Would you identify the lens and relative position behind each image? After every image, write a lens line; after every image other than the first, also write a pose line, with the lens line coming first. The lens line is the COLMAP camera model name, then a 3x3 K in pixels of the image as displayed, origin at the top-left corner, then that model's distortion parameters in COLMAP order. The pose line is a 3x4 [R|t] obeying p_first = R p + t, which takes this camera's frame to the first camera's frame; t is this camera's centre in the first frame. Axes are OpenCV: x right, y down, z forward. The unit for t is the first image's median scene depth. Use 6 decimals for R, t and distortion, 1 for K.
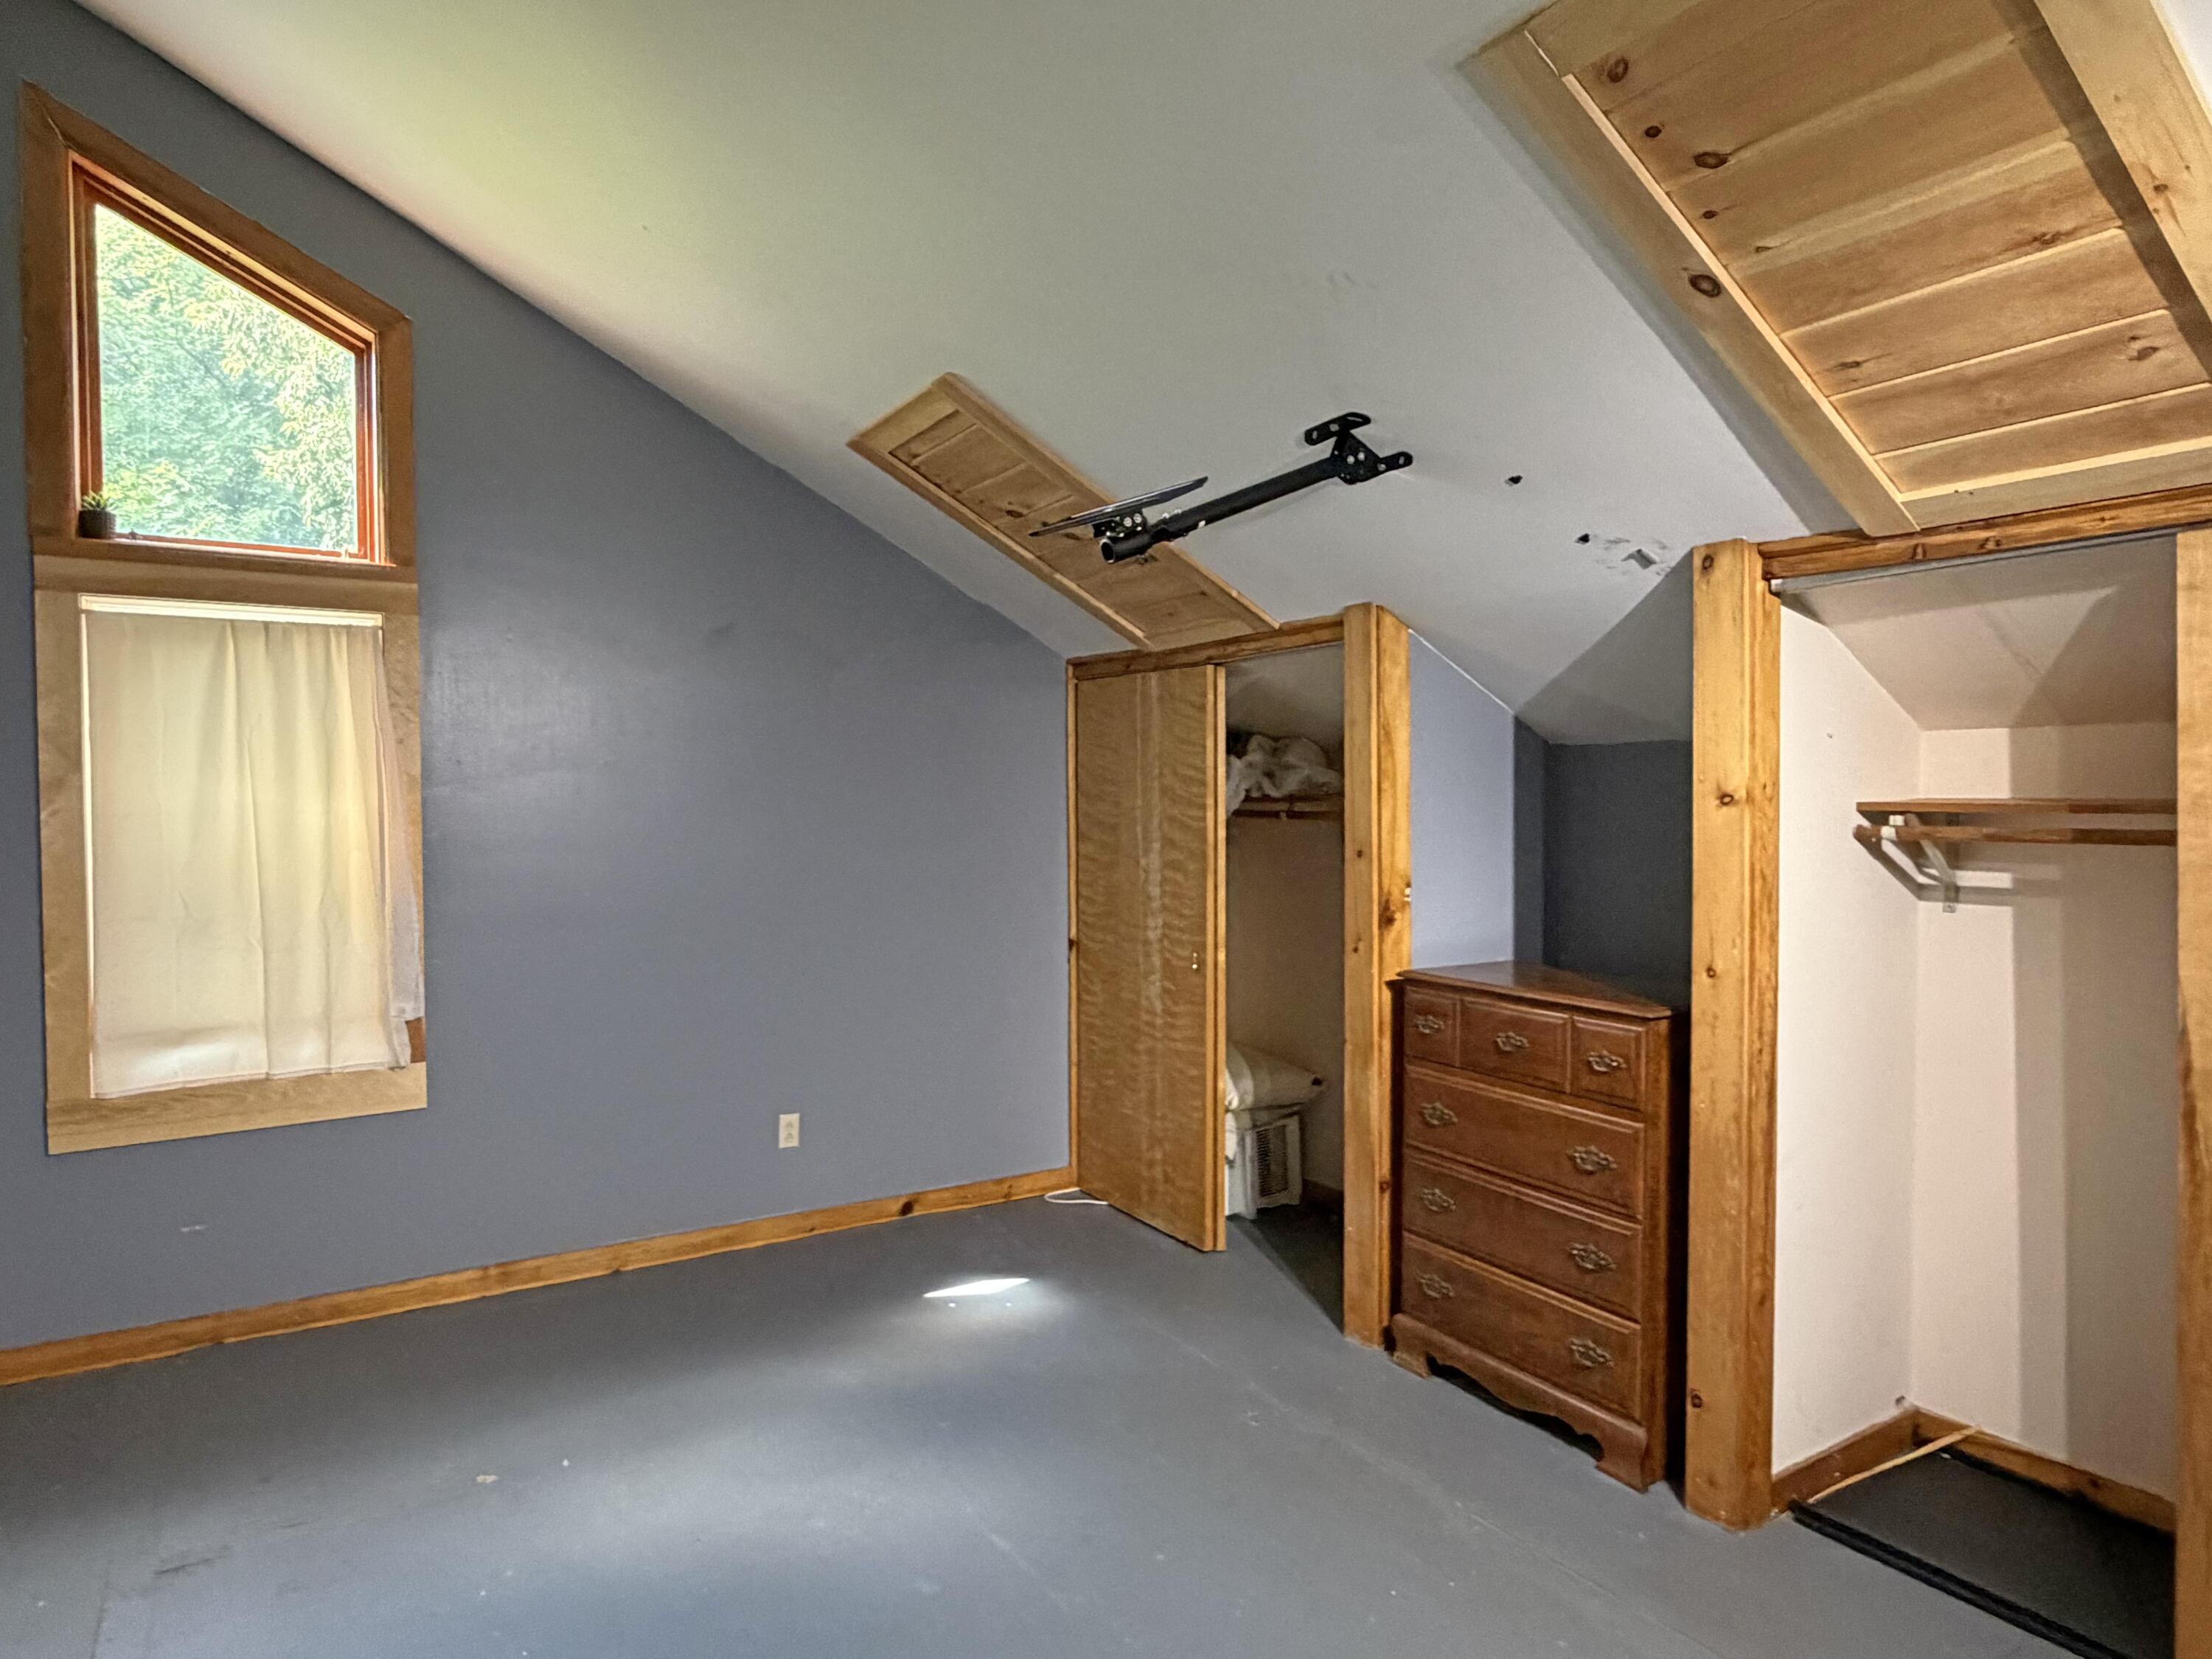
lens RADIAL K [[1312.2, 0, 1101.2], [0, 1312.2, 834.1], [0, 0, 1]] dist [-0.003323, -0.000260]
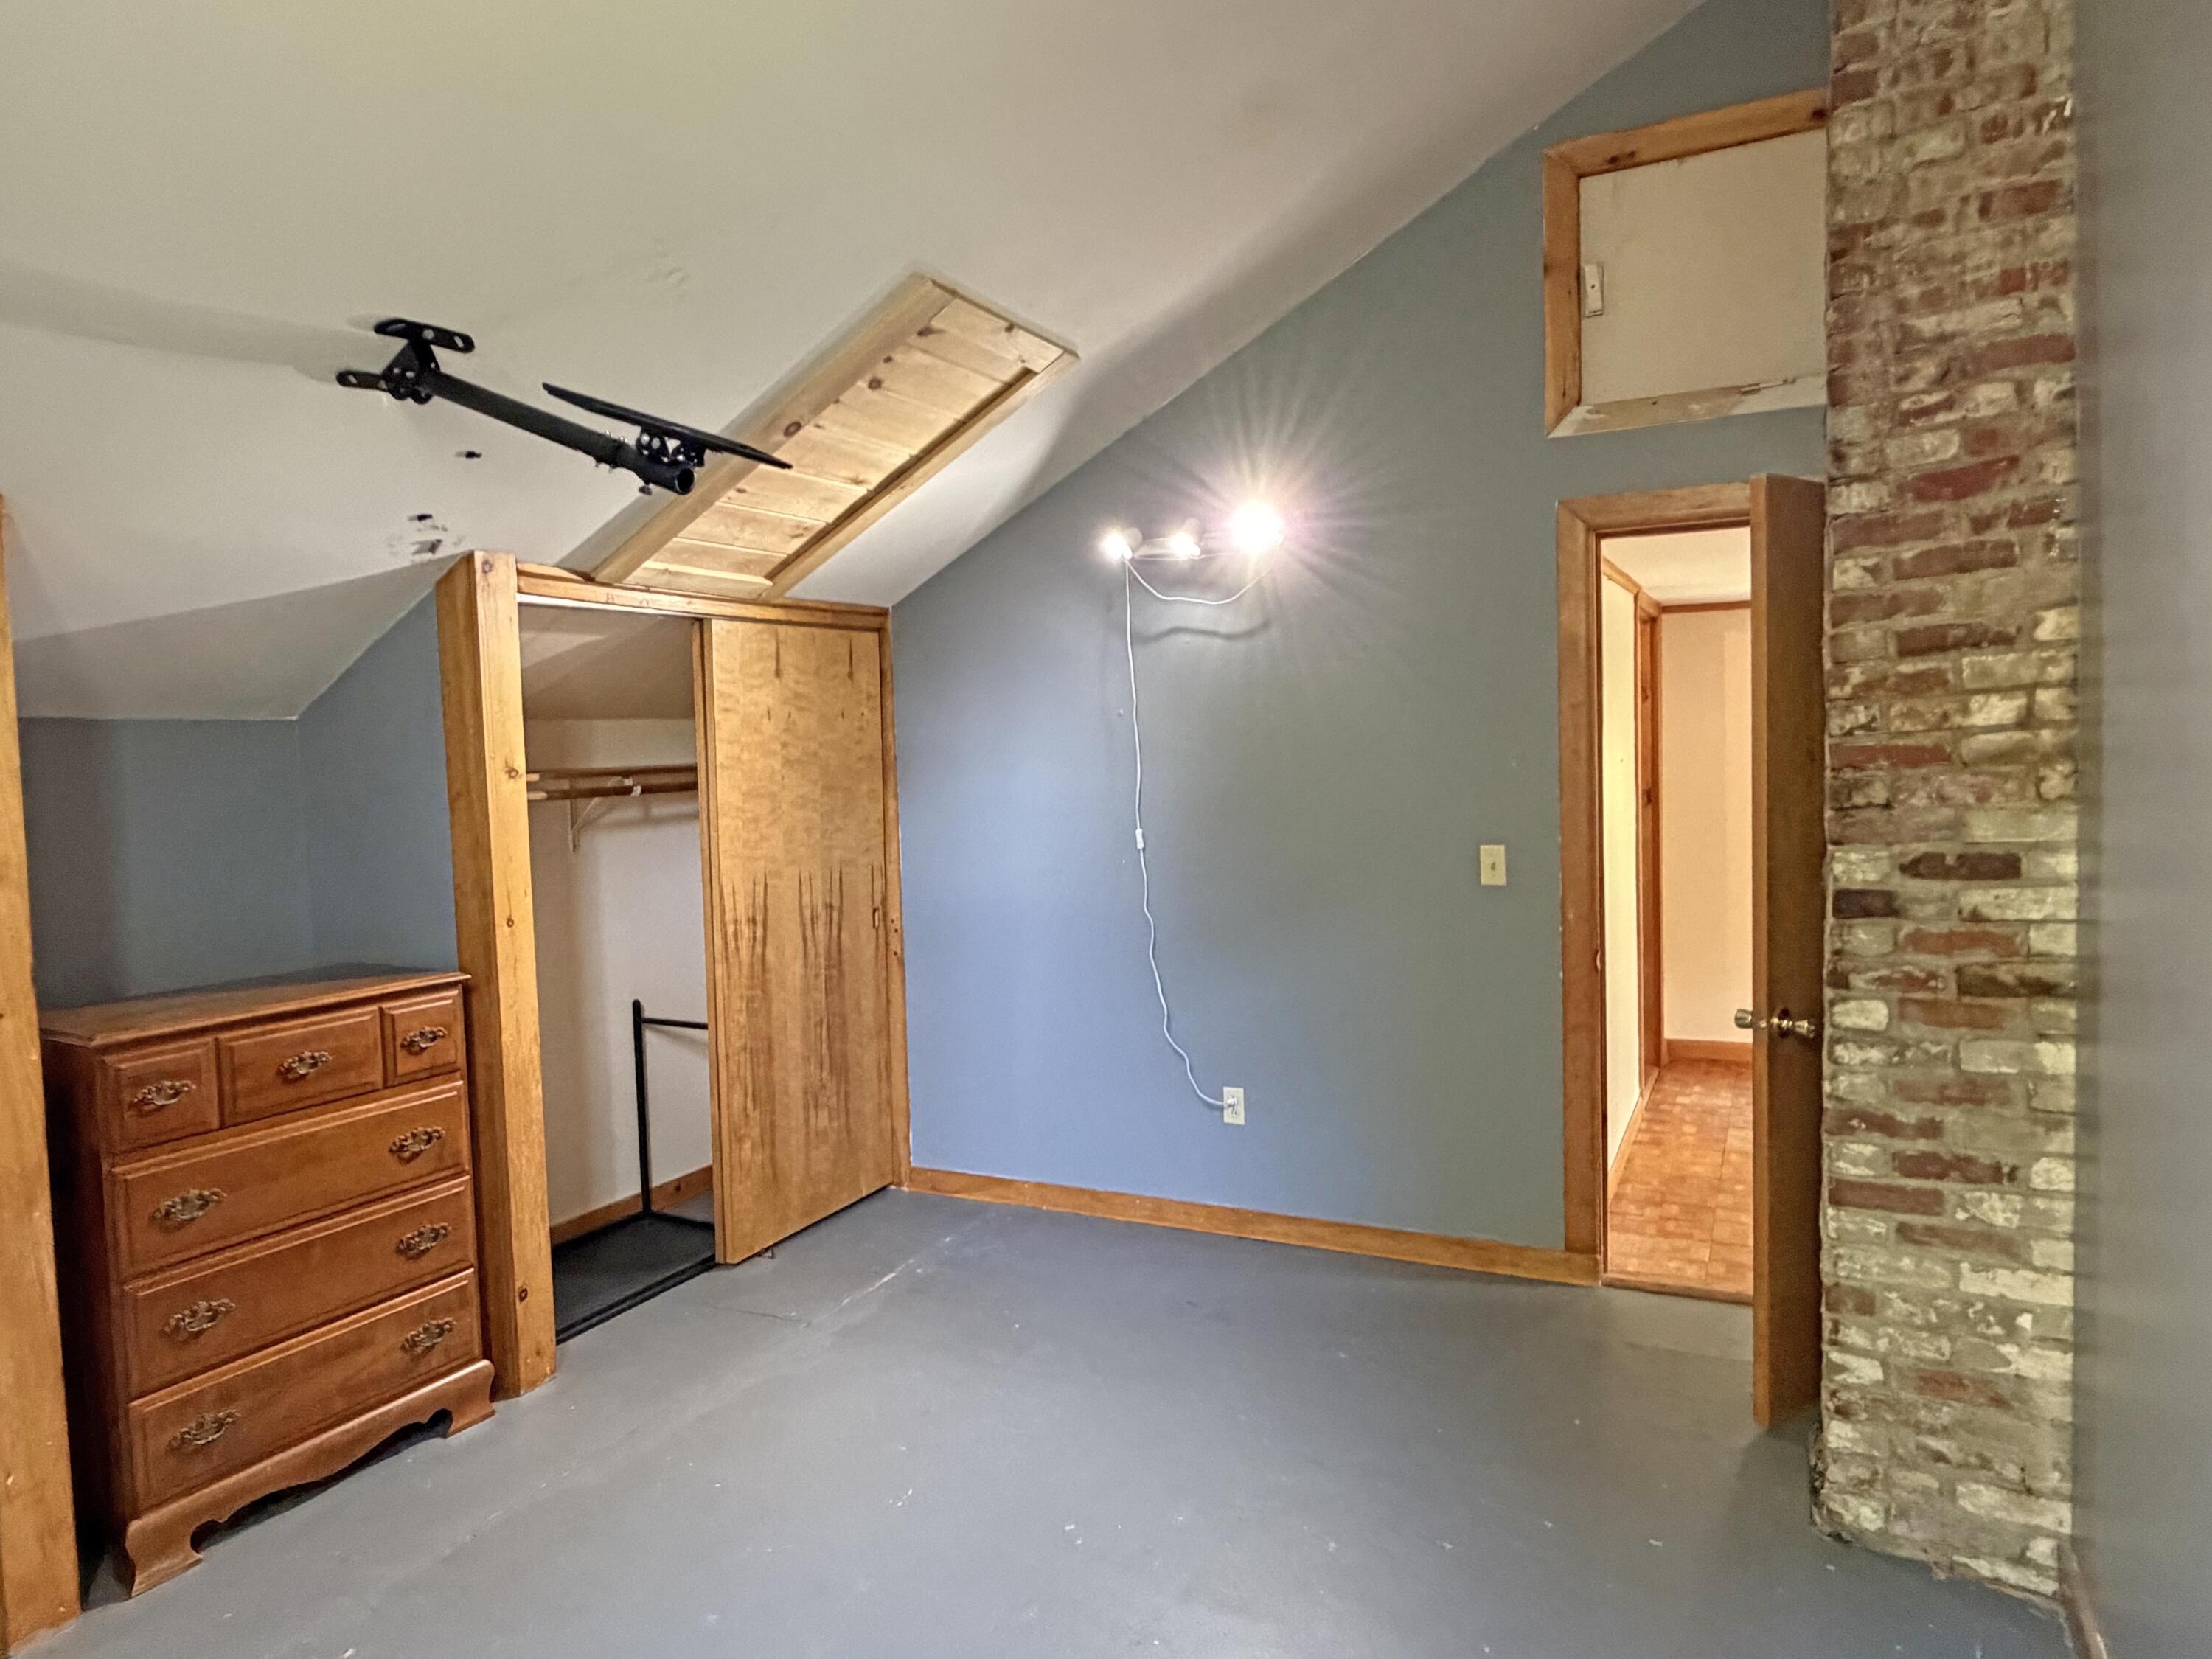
lens RADIAL K [[1356.3, 0, 1103.4], [0, 1356.3, 819.6], [0, 0, 1]] dist [-0.010019, -0.000845]
pose [[-0.500253, -0.031942, 0.865290, -0.747753], [0.056346, 0.996000, 0.069342, -0.034563], [-0.864044, 0.083444, -0.496452, 1.019458]]
